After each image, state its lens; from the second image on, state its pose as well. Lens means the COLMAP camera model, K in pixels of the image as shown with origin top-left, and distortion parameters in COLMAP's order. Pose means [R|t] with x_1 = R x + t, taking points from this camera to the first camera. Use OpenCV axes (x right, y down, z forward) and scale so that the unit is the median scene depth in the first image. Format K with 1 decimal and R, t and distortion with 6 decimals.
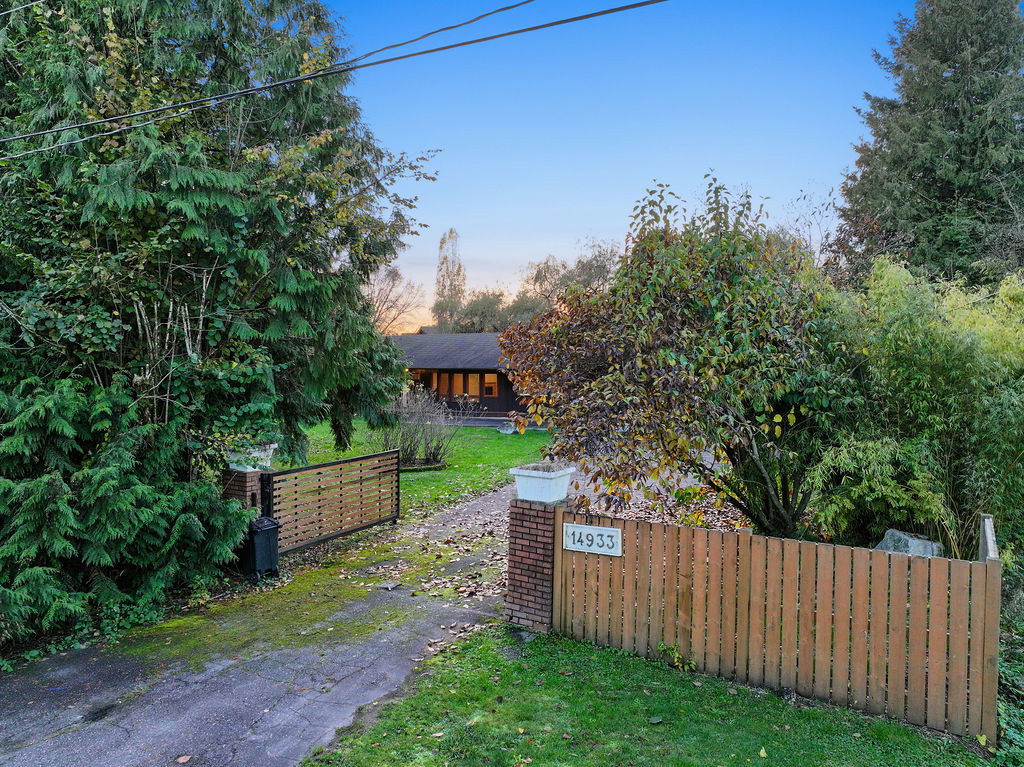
lens RADIAL K [[706.6, 0, 512.2], [0, 706.6, 384.0], [0, 0, 1]] dist [-0.002557, 0.001151]
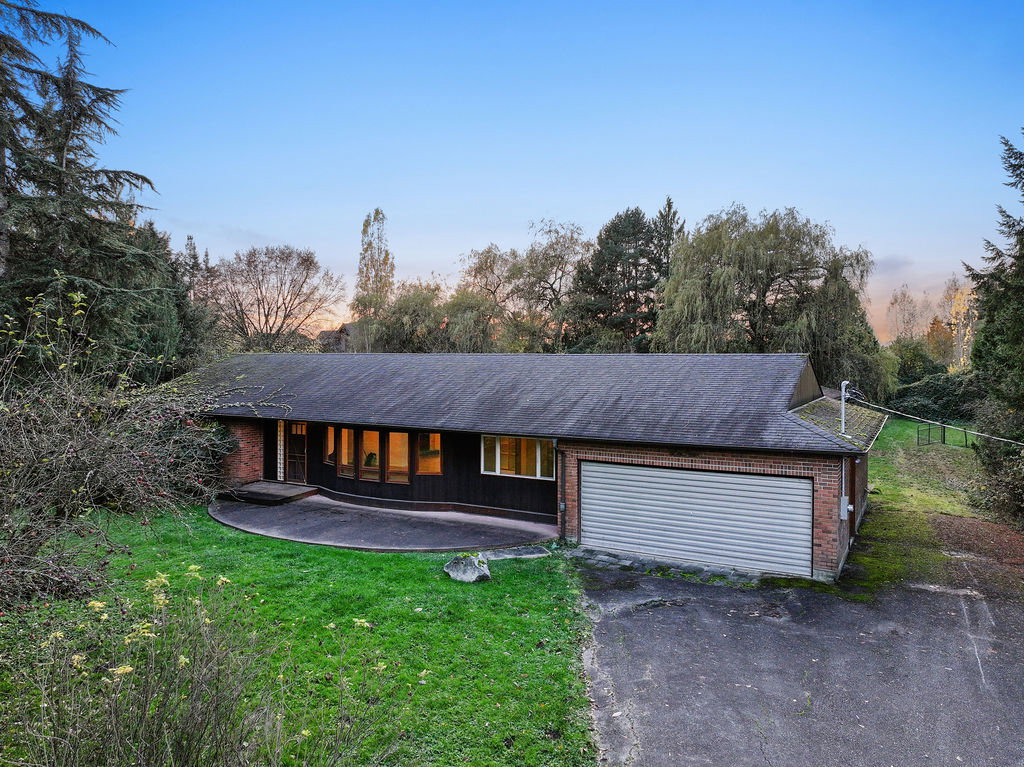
lens RADIAL K [[706.6, 0, 511.5], [0, 706.6, 381.7], [0, 0, 1]] dist [-0.002557, 0.001151]
pose [[0.995493, 0.003973, 0.094749, -0.006127], [-0.004258, 0.999987, 0.002809, -0.018781], [-0.094736, -0.003200, 0.995497, 0.156701]]
